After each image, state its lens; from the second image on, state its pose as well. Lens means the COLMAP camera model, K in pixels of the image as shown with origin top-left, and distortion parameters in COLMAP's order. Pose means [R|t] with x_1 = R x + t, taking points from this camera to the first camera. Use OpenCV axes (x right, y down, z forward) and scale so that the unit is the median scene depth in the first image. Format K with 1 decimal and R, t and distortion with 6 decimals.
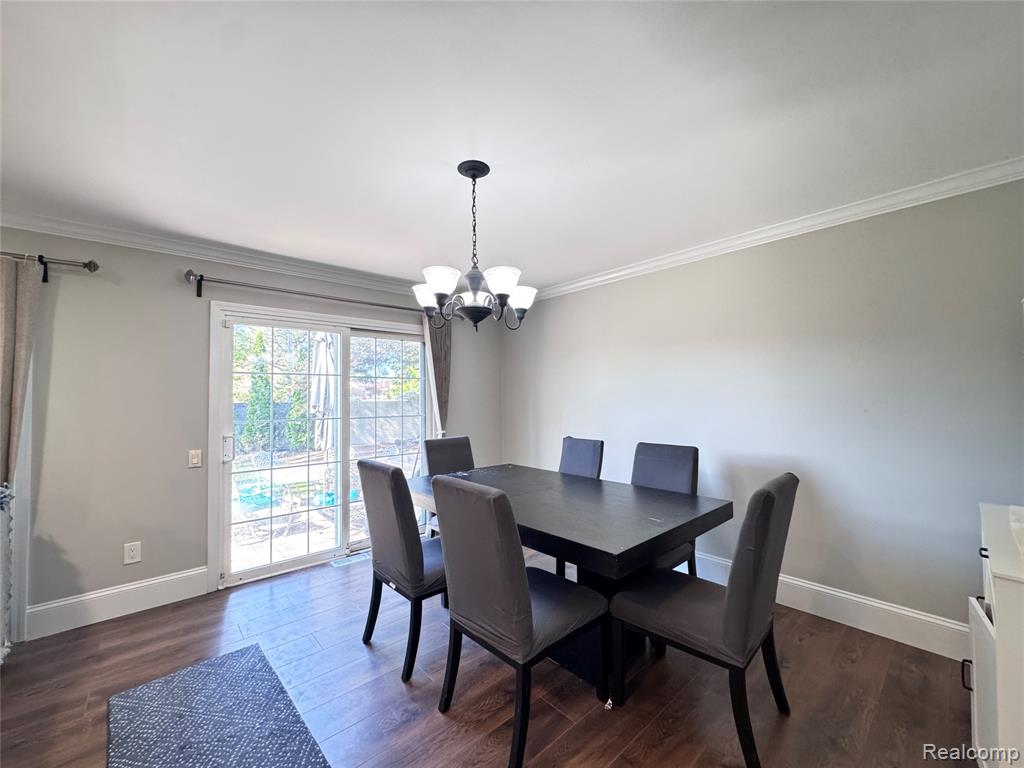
lens RADIAL K [[408.4, 0, 513.4], [0, 408.4, 384.6], [0, 0, 1]] dist [-0.005262, 0.000691]
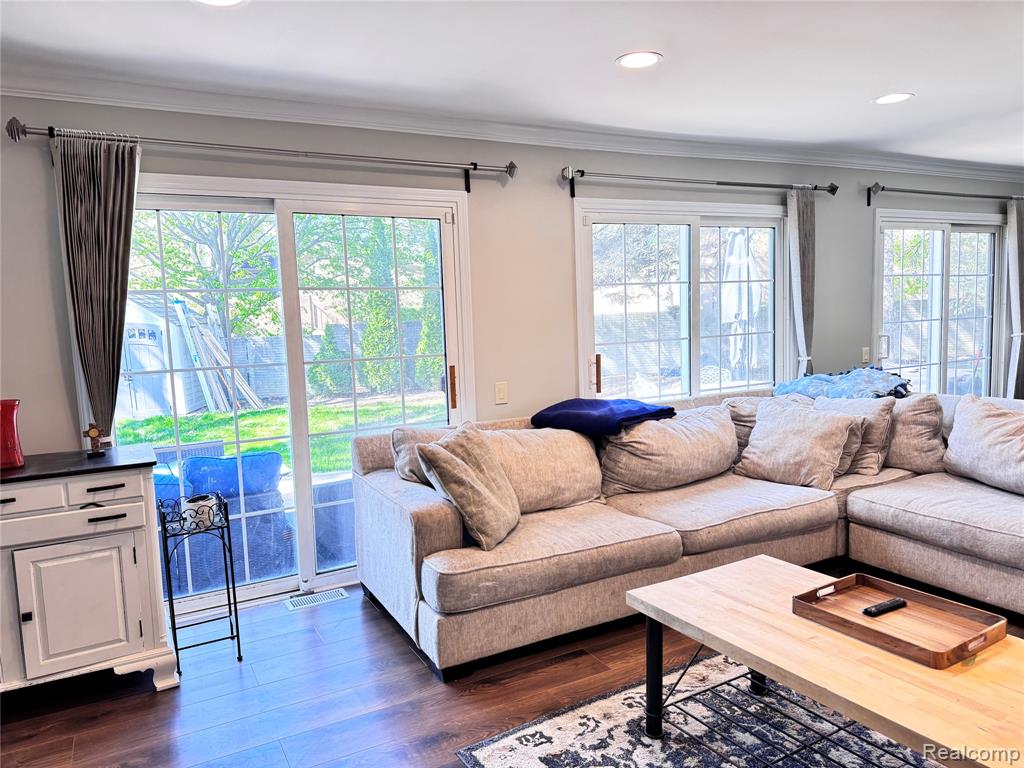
lens RADIAL K [[718.0, 0, 506.5], [0, 718.0, 386.9], [0, 0, 1]] dist [0.057640, -0.069631]
pose [[0.970817, -0.001747, -0.239815, -1.721271], [0.035428, 0.990047, 0.136207, -0.051105], [0.237190, -0.140728, 0.961216, -1.587257]]
